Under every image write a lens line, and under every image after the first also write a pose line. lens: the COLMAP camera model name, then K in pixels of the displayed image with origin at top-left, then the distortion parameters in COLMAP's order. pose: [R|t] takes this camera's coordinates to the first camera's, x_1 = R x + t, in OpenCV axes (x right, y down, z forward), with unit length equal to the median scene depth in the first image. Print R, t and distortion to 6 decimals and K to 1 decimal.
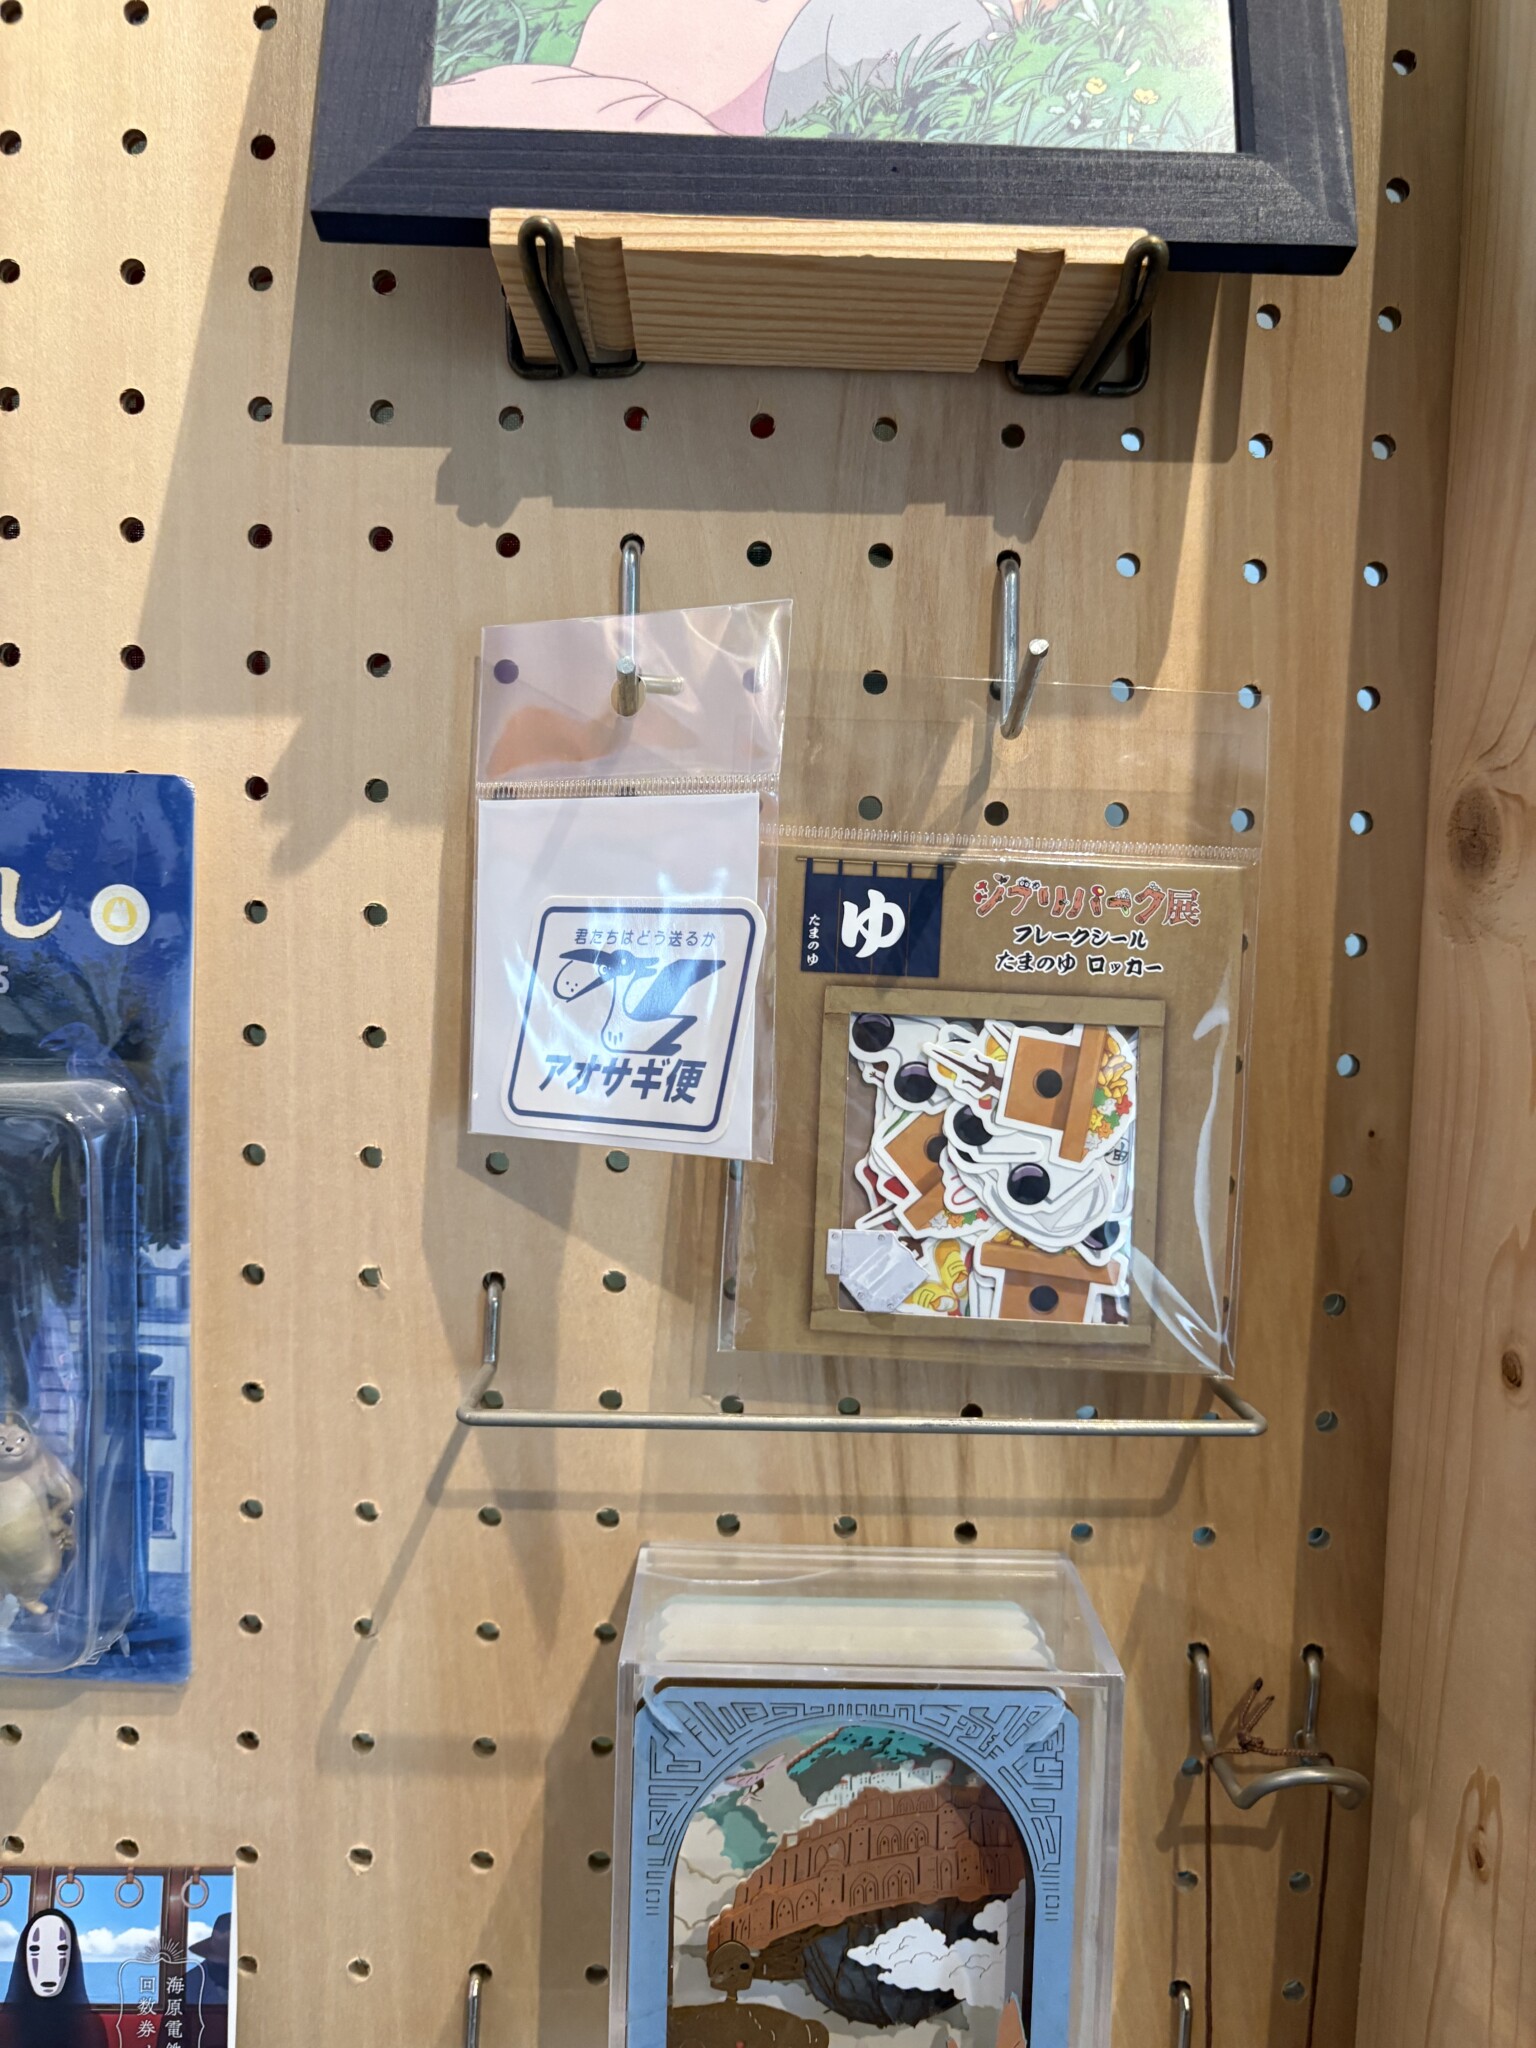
lens RADIAL K [[1715.5, 0, 760.3], [0, 1715.5, 1012.7], [0, 0, 1]] dist [-0.055246, 0.023514]
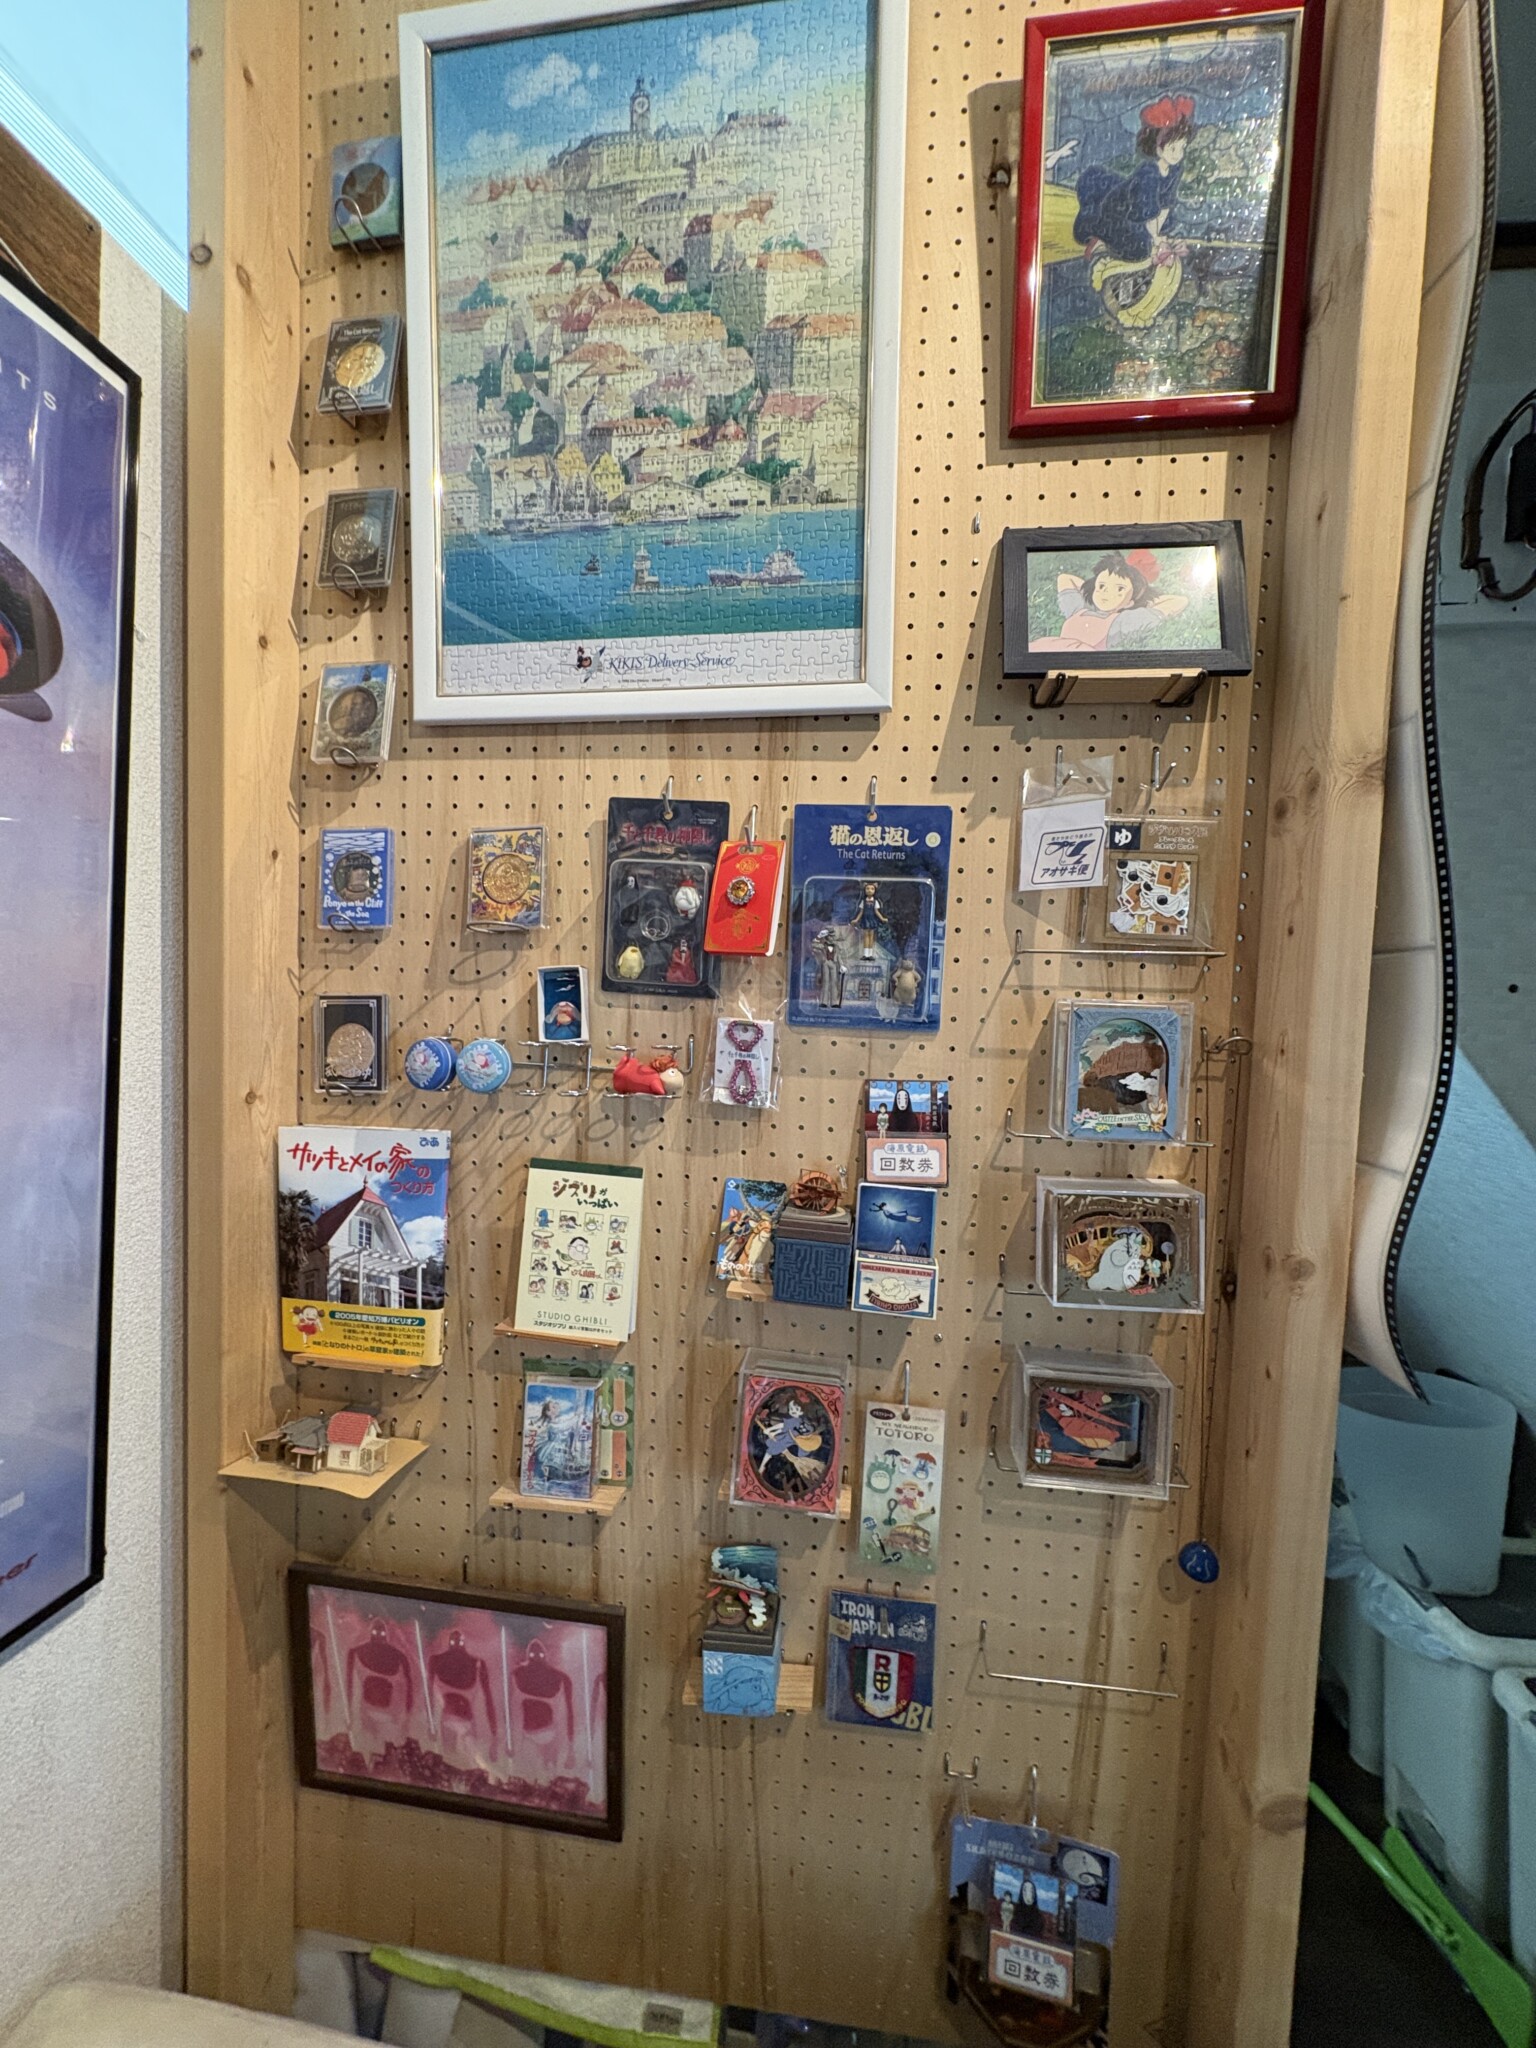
lens RADIAL K [[825.0, 0, 758.9], [0, 825.0, 1018.9], [0, 0, 1]] dist [-0.033430, 0.000069]
pose [[0.986671, 0.011112, -0.162349, -0.472652], [-0.012774, 0.999876, -0.009199, 0.413076], [0.162226, 0.011150, 0.986691, -1.075714]]
